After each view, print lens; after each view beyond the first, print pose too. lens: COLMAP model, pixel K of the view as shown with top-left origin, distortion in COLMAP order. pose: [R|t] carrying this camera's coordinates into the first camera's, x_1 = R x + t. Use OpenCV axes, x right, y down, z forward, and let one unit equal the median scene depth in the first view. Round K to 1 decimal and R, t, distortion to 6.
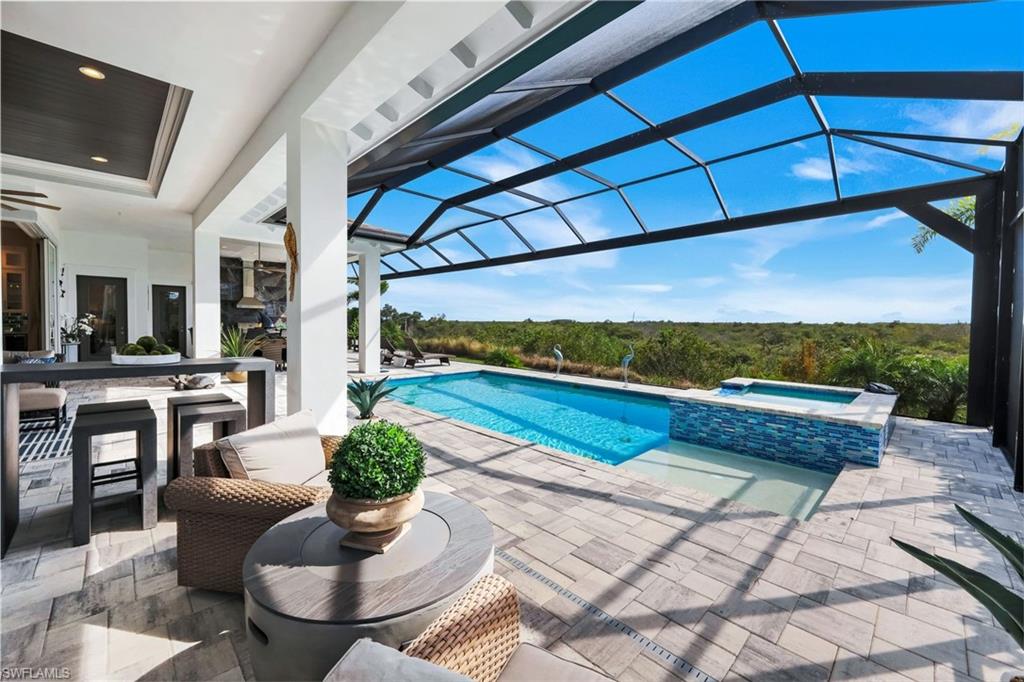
lens RADIAL K [[428.9, 0, 507.5], [0, 428.9, 335.1], [0, 0, 1]] dist [0.007358, 0.000103]
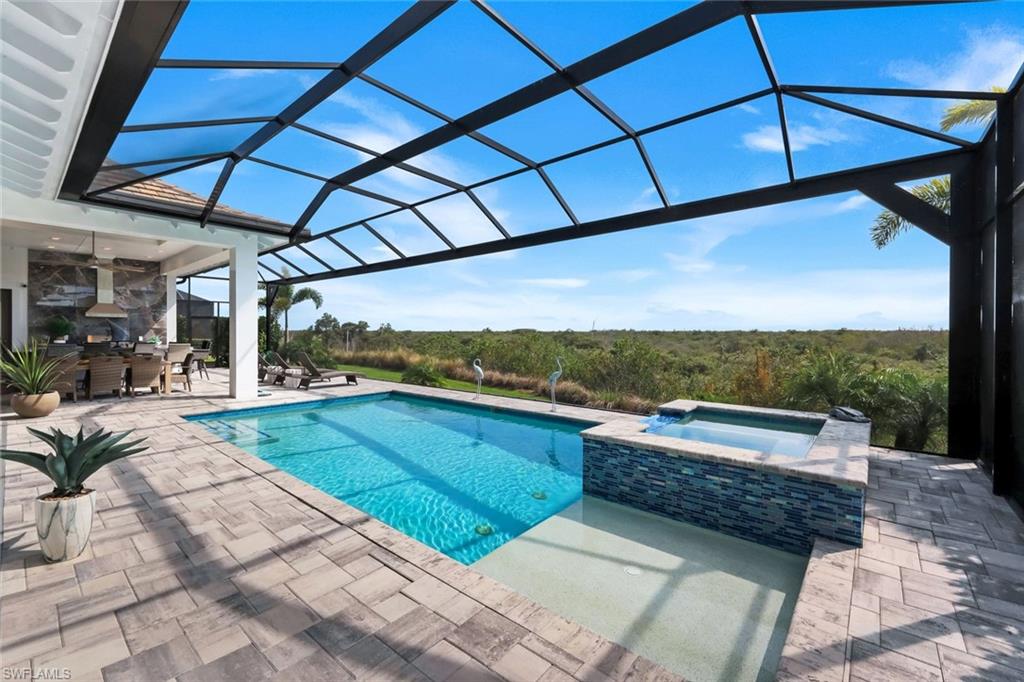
lens RADIAL K [[428.9, 0, 520.8], [0, 428.9, 333.5], [0, 0, 1]] dist [0.007358, 0.000103]
pose [[0.995505, -0.007209, 0.094436, 0.165356], [0.009630, 0.999636, -0.025206, -0.007359], [-0.094220, 0.026002, 0.995212, 0.227413]]
